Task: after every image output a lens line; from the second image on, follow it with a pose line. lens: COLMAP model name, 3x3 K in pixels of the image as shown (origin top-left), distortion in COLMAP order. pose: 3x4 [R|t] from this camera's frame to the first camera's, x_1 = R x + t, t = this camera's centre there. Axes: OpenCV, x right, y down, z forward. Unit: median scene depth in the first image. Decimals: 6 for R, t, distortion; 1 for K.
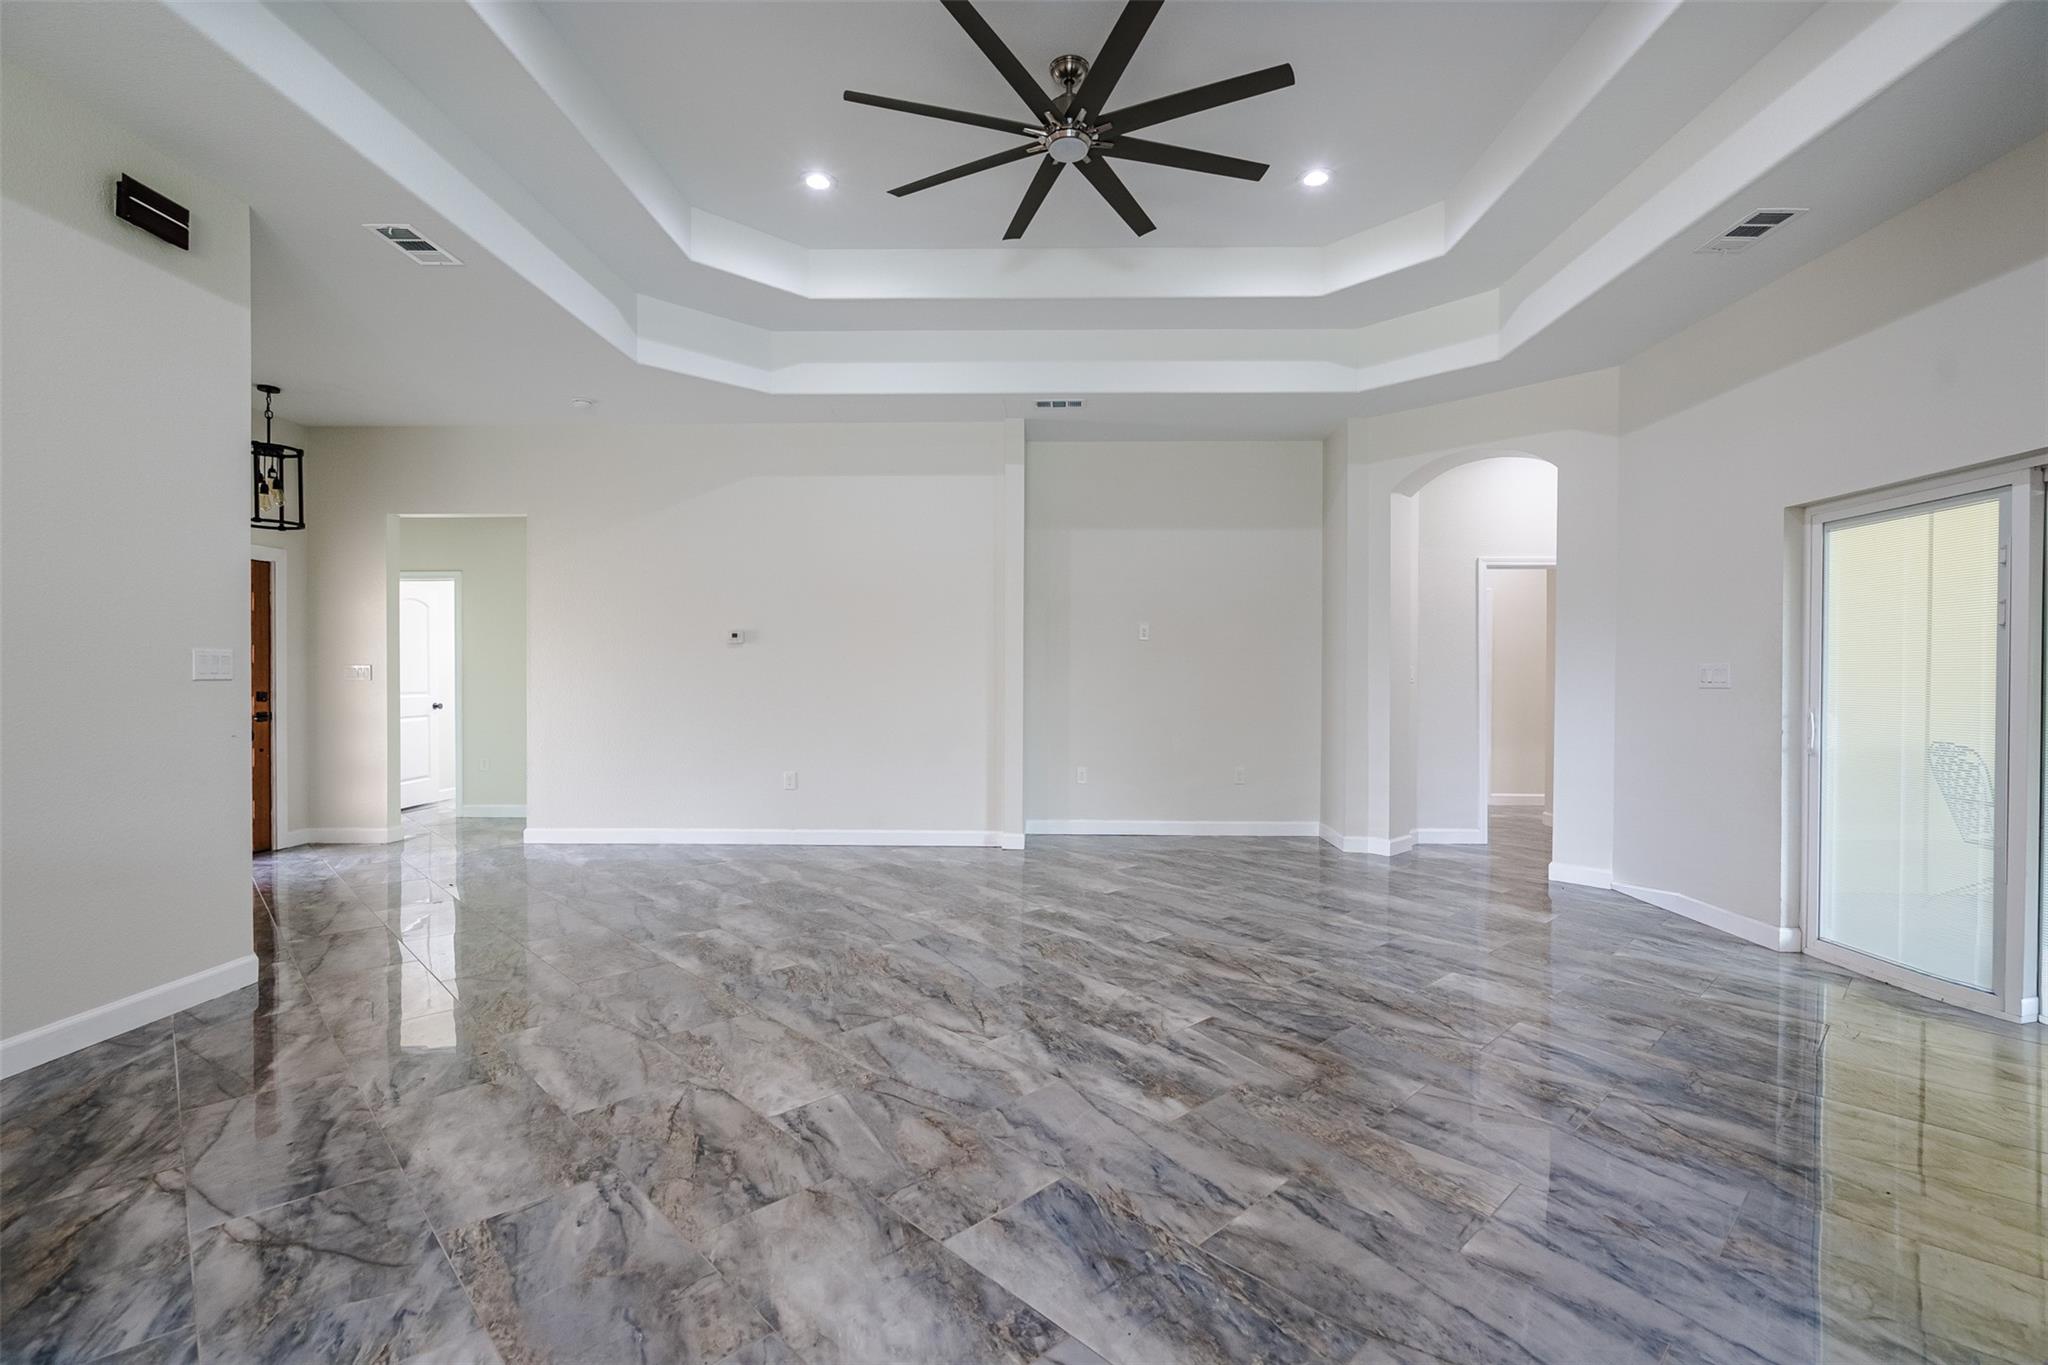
lens RADIAL K [[922.6, 0, 1029.5], [0, 922.6, 679.4], [0, 0, 1]] dist [-0.004685, 0.002596]
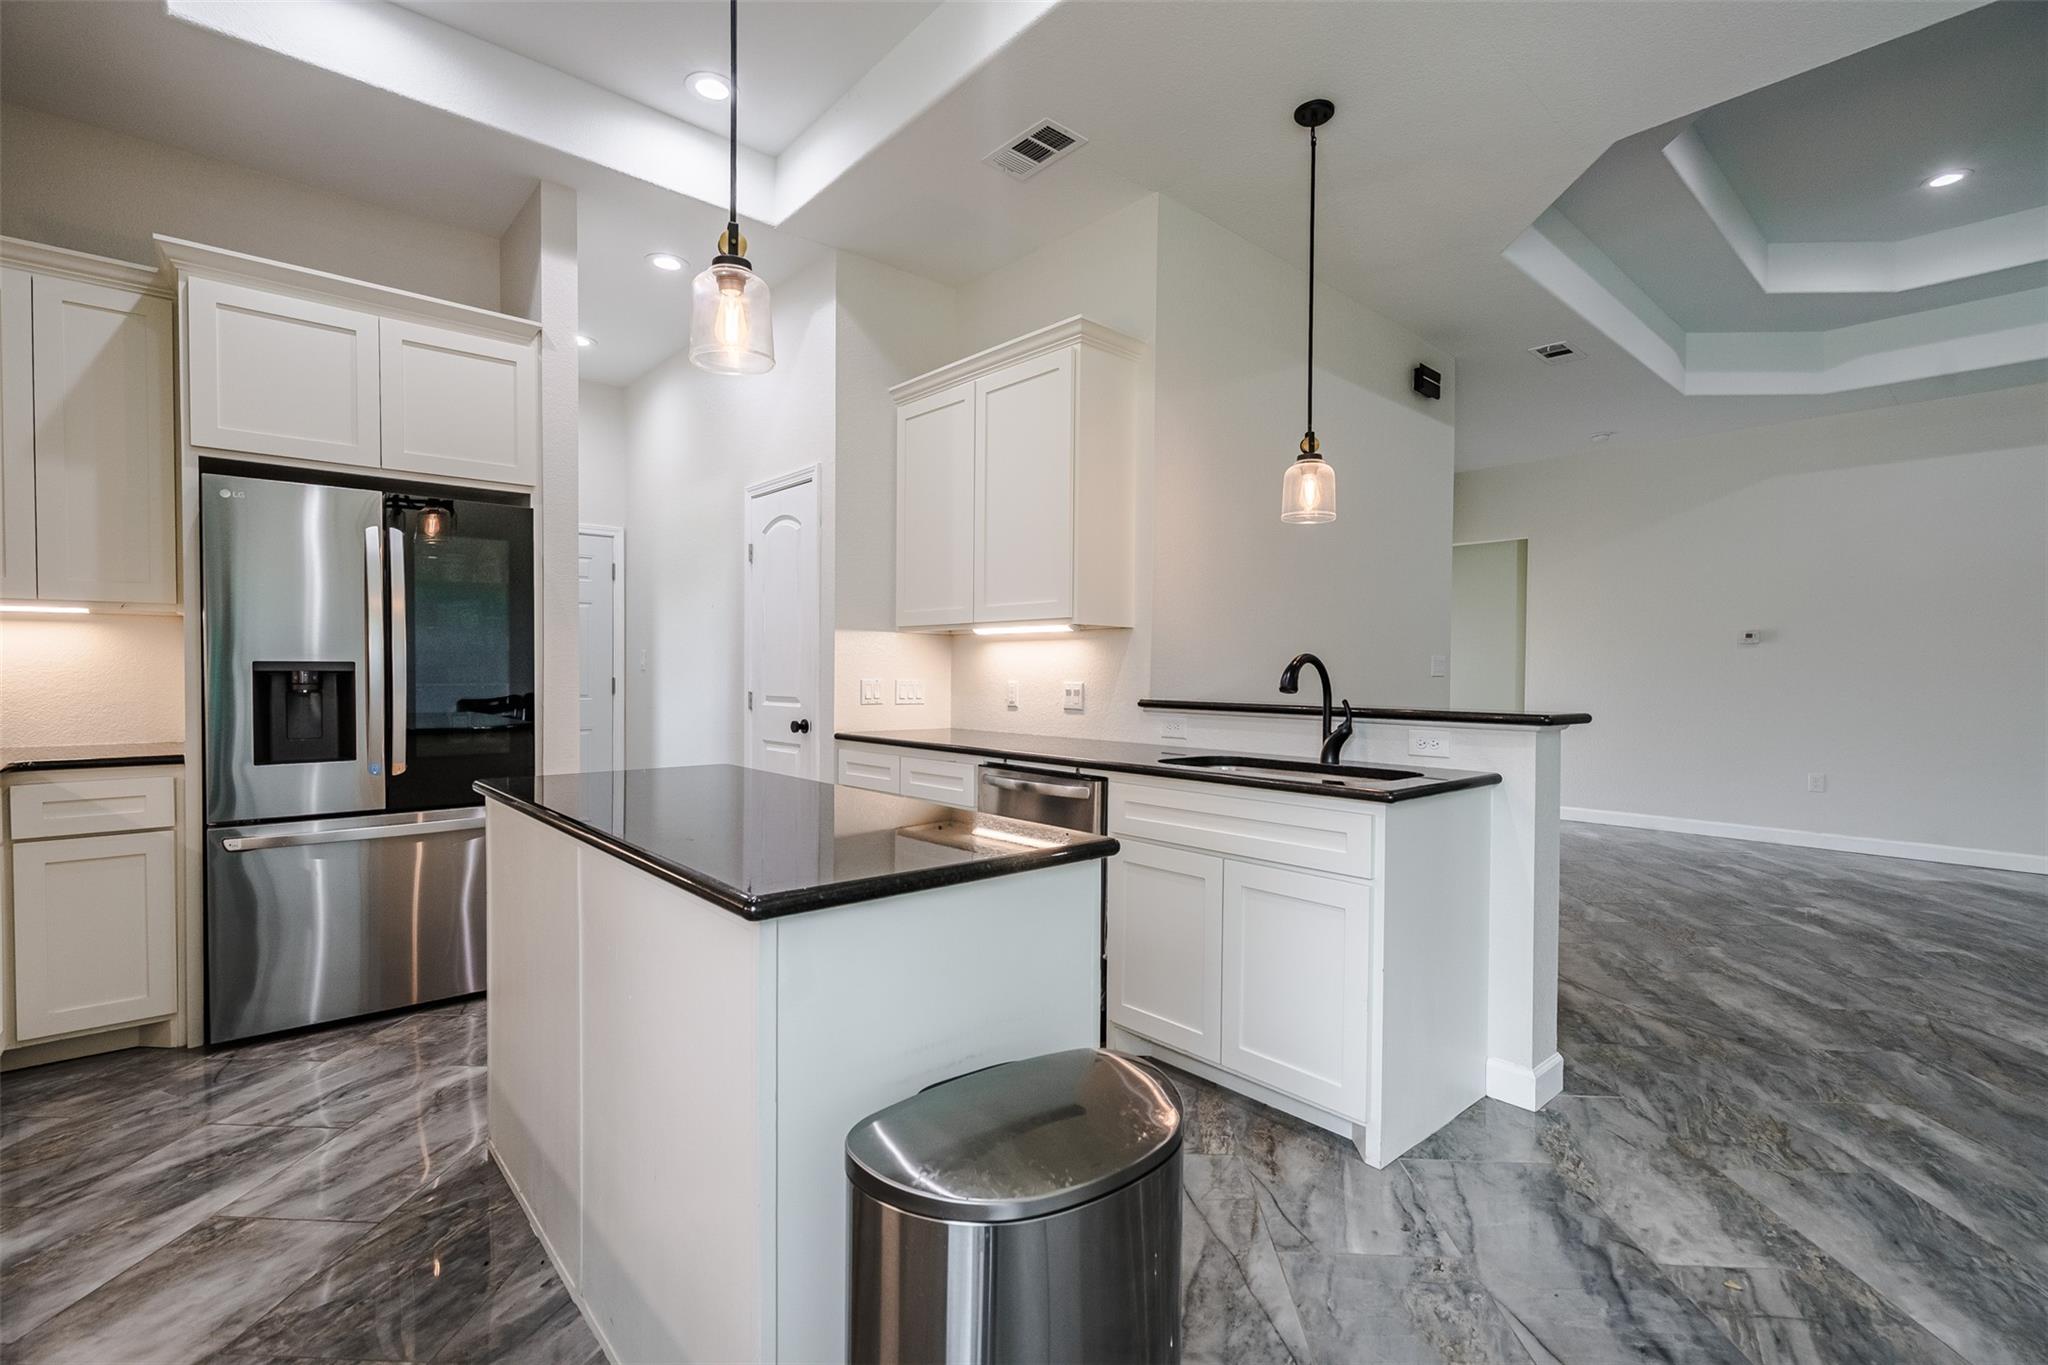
lens RADIAL K [[922.6, 0, 1026.2], [0, 922.6, 684.5], [0, 0, 1]] dist [-0.004685, 0.002596]
pose [[0.686572, 0.016815, -0.726867, -0.185722], [-0.009767, 0.999856, 0.013904, -0.000387], [0.726996, -0.002447, 0.686637, -0.416474]]
